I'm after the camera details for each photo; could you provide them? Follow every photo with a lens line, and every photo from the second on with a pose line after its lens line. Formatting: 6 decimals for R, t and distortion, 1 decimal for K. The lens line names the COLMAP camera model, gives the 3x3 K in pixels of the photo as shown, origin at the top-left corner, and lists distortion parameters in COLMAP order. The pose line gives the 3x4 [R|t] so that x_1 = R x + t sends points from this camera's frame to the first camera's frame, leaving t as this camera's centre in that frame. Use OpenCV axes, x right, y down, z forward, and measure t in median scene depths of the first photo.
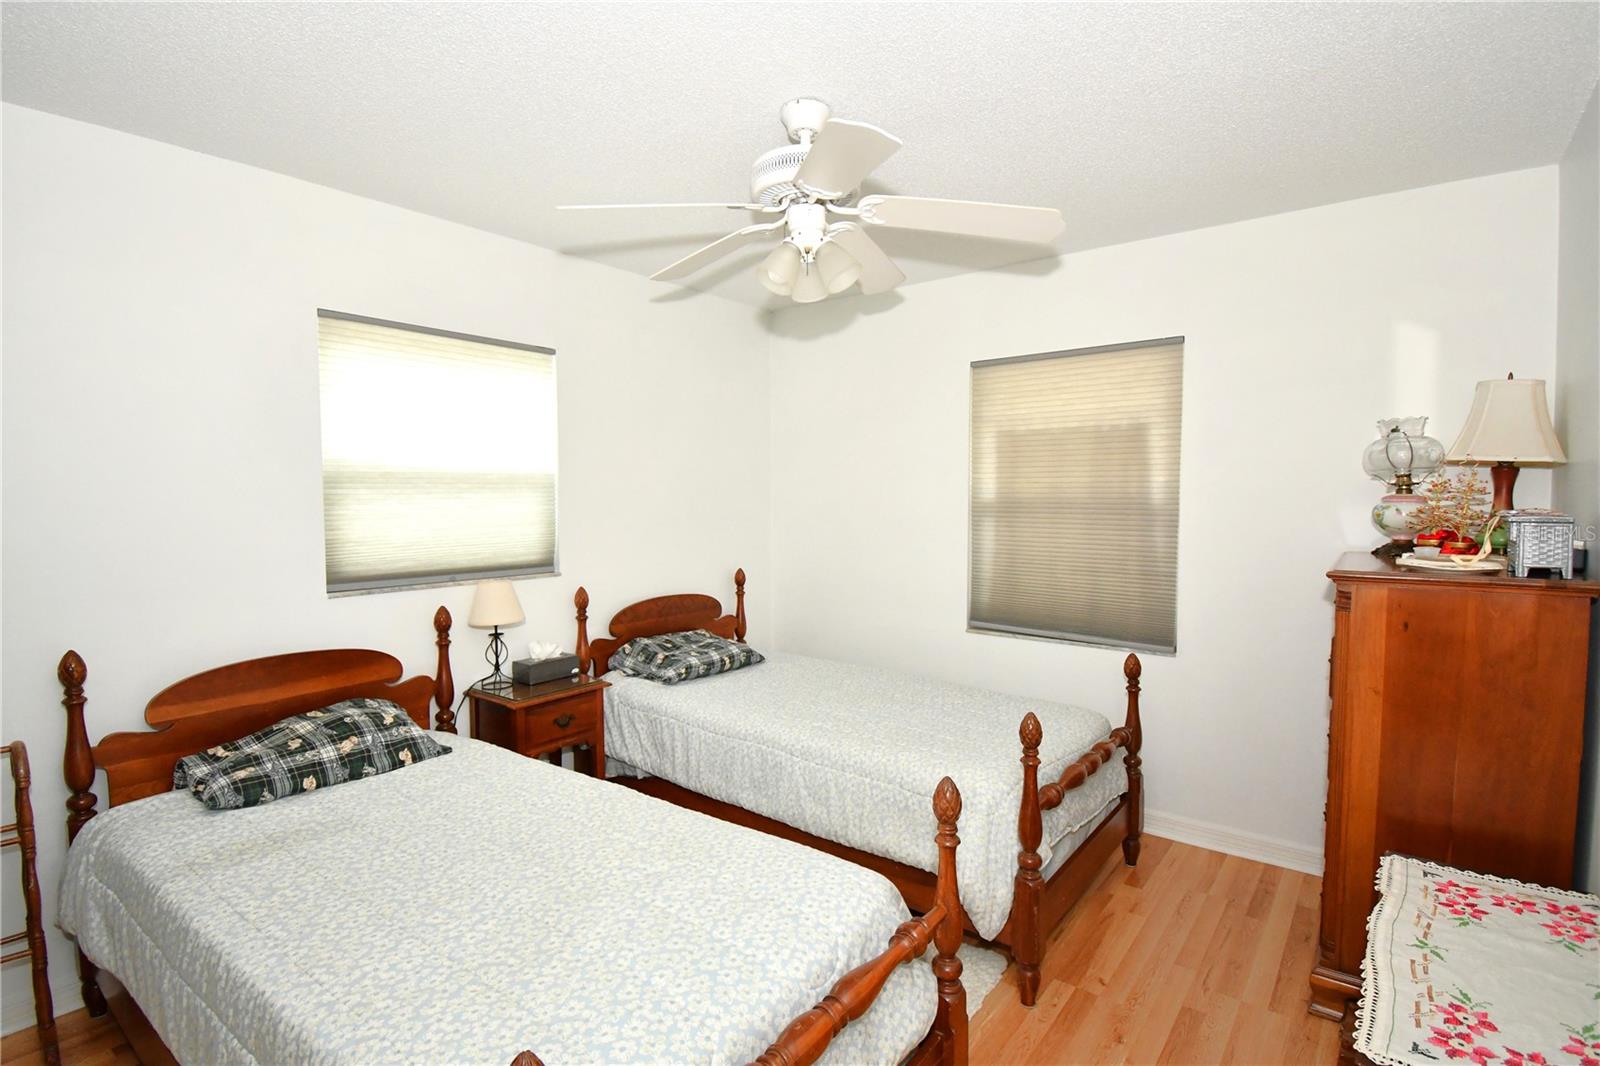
lens RADIAL K [[707.6, 0, 793.5], [0, 707.6, 534.7], [0, 0, 1]] dist [0.022224, -0.026448]
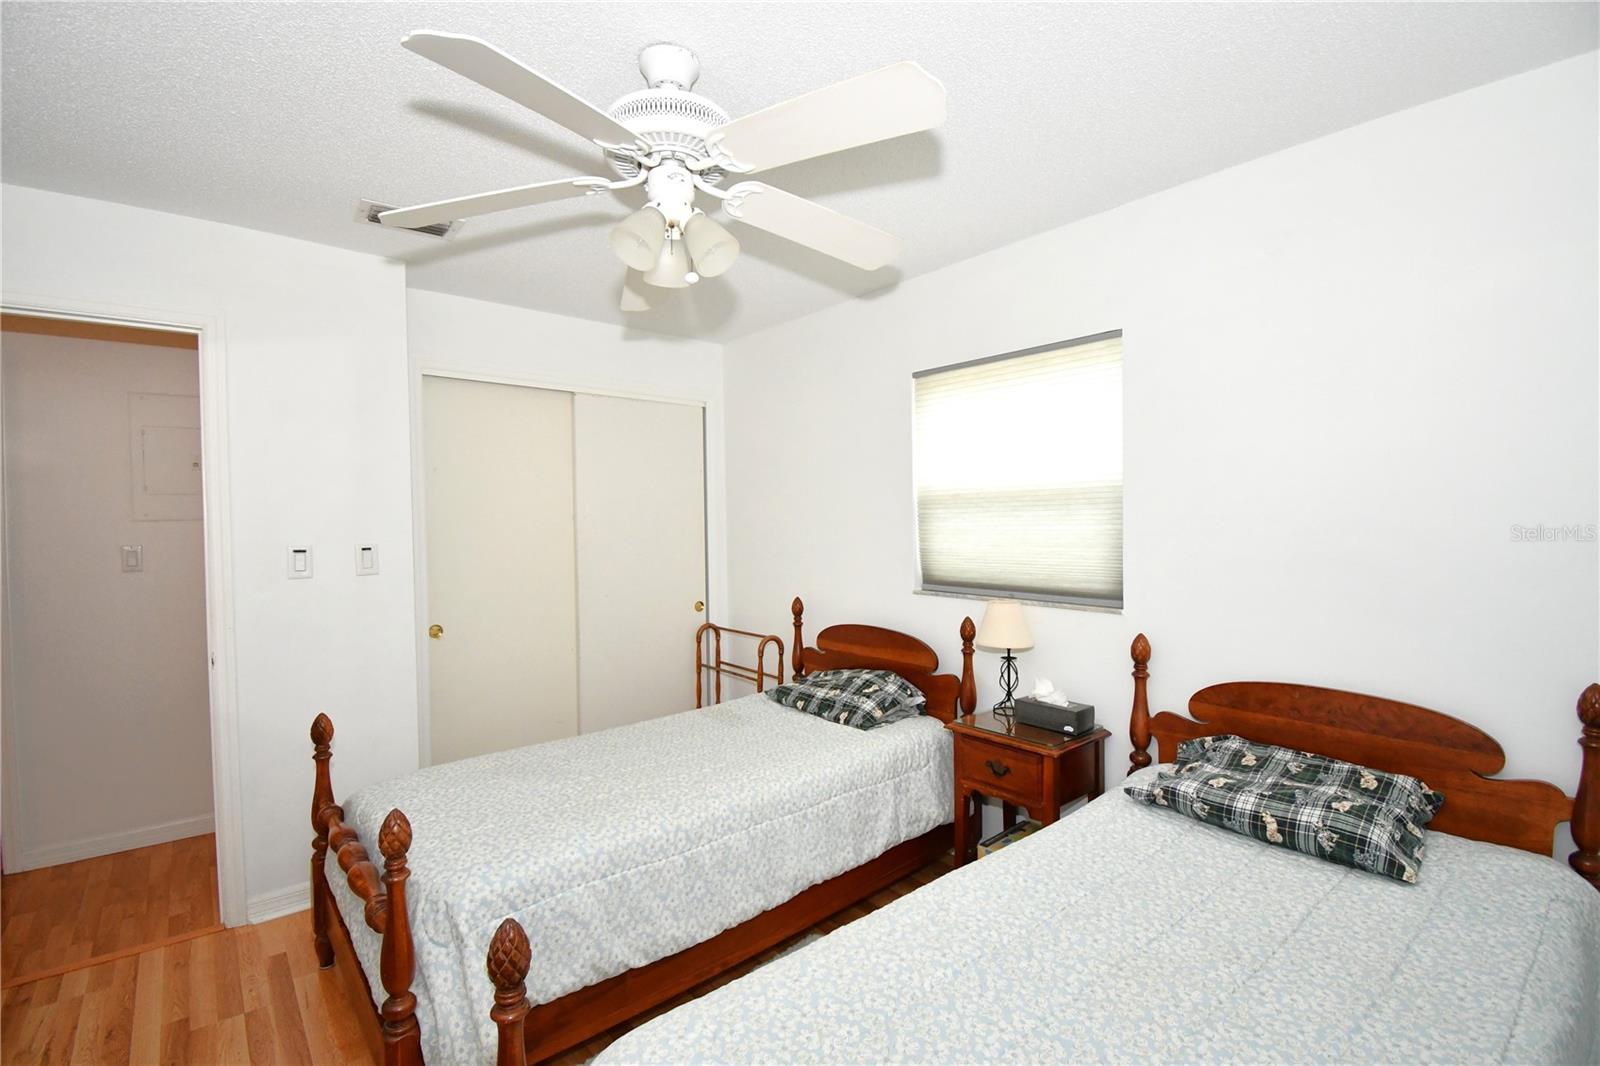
lens RADIAL K [[707.6, 0, 793.5], [0, 707.6, 534.7], [0, 0, 1]] dist [0.022224, -0.026448]
pose [[-0.168388, 0.014775, -0.985610, 0.571502], [-0.055276, 0.998173, 0.024407, -0.032624], [0.984170, 0.058591, -0.167264, 0.868859]]
